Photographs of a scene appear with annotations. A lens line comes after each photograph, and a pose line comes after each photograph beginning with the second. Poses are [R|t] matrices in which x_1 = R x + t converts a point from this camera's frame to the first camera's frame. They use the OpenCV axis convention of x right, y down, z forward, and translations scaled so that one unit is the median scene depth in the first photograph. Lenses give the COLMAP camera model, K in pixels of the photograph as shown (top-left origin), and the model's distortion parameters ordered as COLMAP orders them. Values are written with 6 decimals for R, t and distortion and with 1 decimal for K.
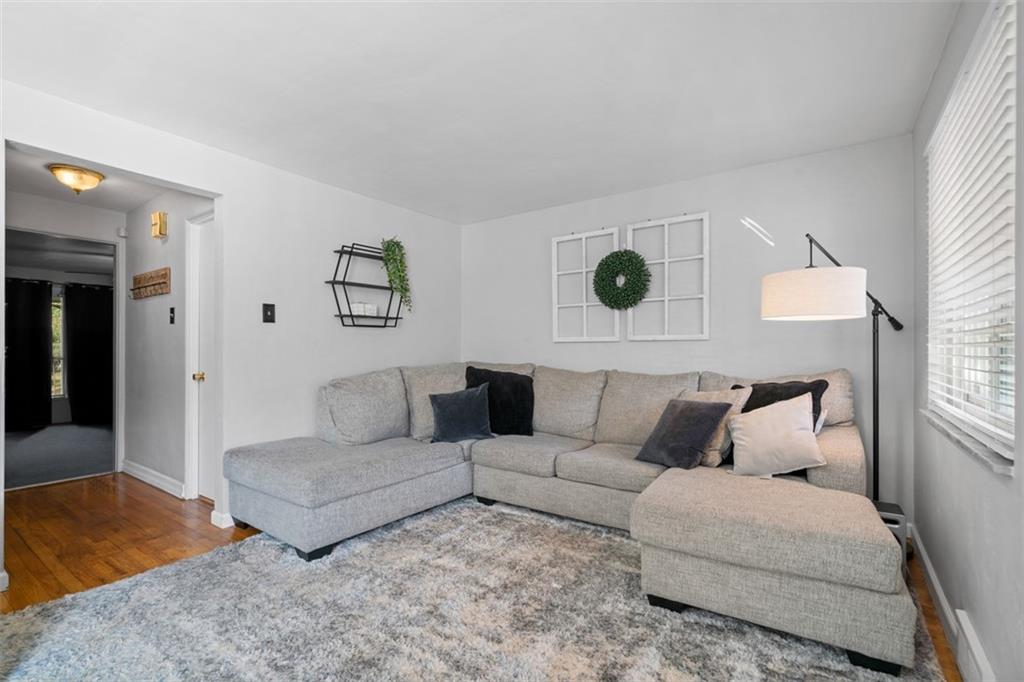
lens RADIAL K [[464.1, 0, 512.0], [0, 464.1, 341.0], [0, 0, 1]] dist [-0.002530, 0.000021]
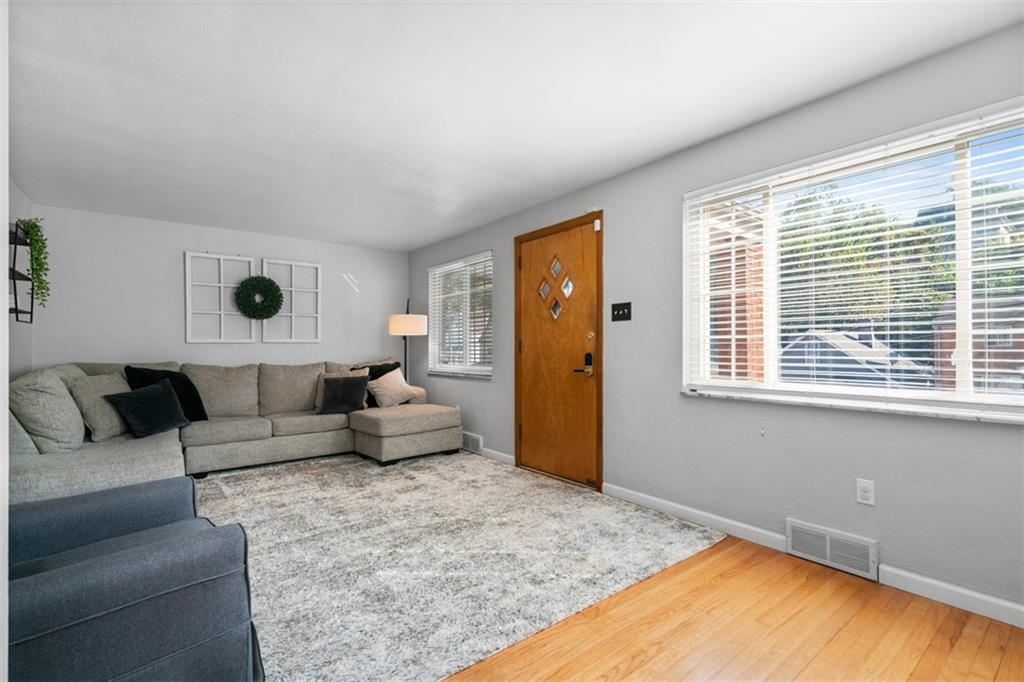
lens RADIAL K [[467.3, 0, 510.1], [0, 467.3, 335.5], [0, 0, 1]] dist [-0.002537, 0.000385]
pose [[0.287570, 0.026514, 0.957393, -1.025500], [-0.009741, 0.999646, -0.024758, 0.006410], [-0.957710, -0.002206, 0.287726, -0.114706]]
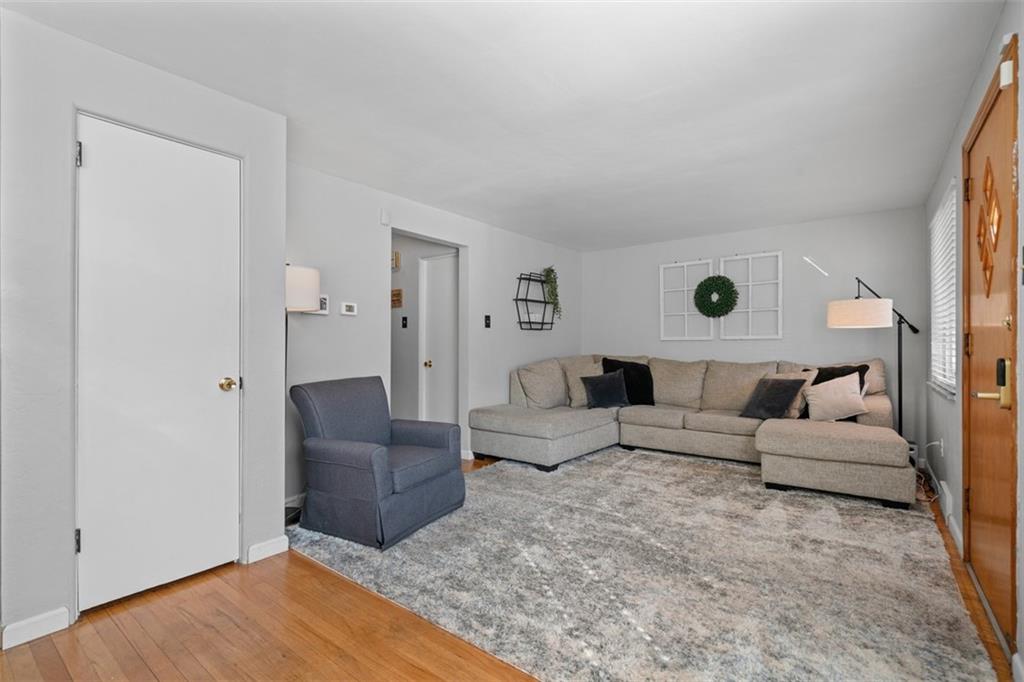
lens RADIAL K [[467.3, 0, 510.1], [0, 467.3, 335.5], [0, 0, 1]] dist [-0.002537, 0.000385]
pose [[0.998867, 0.000223, -0.047585, -0.382804], [-0.000499, 0.999983, -0.005793, -0.005596], [0.047583, 0.005810, 0.998850, -0.535184]]
